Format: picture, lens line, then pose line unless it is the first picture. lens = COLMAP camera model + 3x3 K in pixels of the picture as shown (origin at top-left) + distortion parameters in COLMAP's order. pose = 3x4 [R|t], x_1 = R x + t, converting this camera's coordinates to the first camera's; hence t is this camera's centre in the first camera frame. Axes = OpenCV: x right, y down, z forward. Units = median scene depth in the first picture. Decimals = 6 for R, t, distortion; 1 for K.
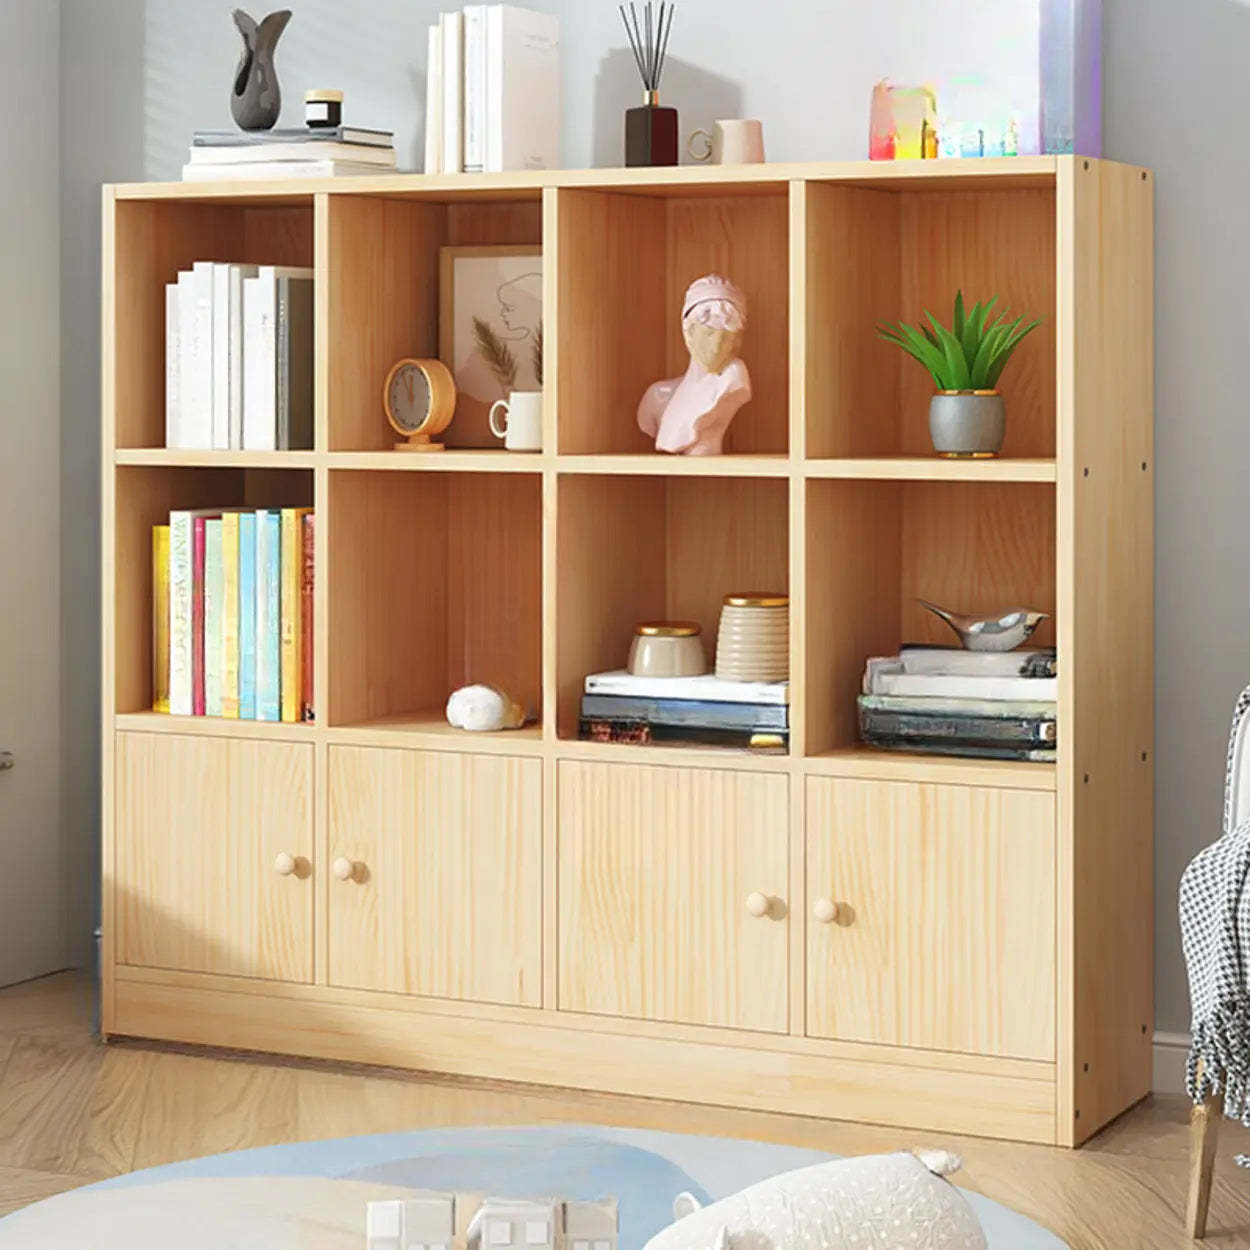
lens RADIAL K [[5043.1, 0, 625.0], [0, 5043.1, 625.0], [0, 0, 1]] dist [-0.061557, -1.077075]
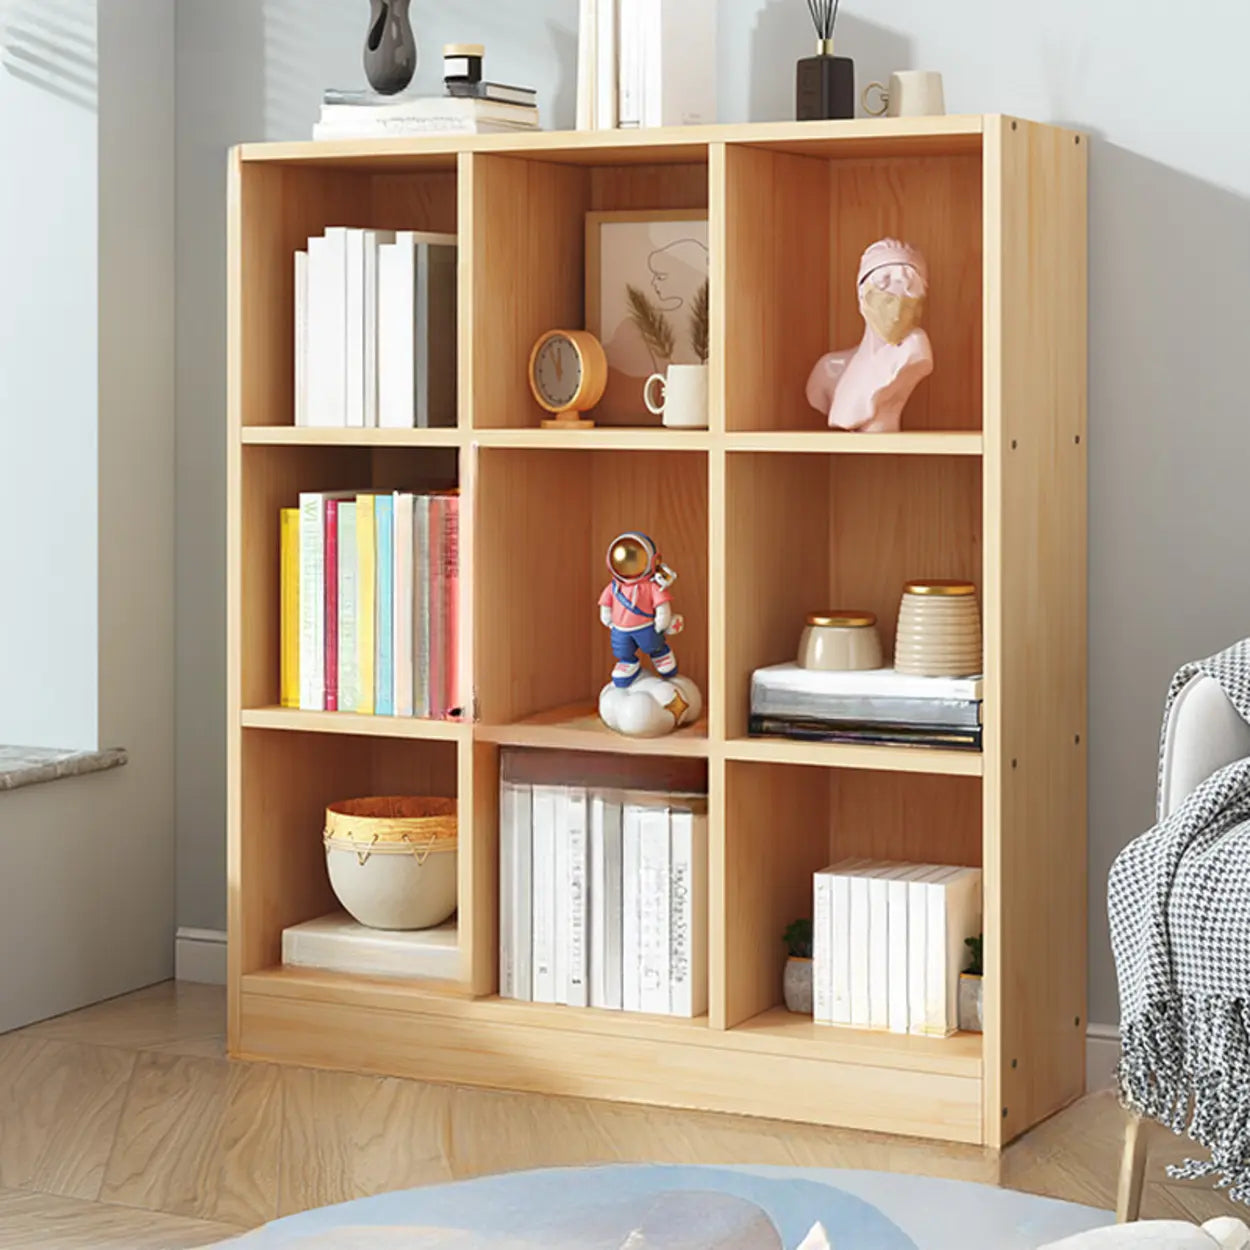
lens RADIAL K [[4678.4, 0, 624.5], [0, 4678.4, 588.6], [0, 0, 1]] dist [-0.030638, -1.951710]
pose [[0.999999, -0.000473, -0.001047, -0.029768], [0.000469, 0.999993, -0.003791, -0.001508], [0.001048, 0.003791, 0.999992, 0.133651]]
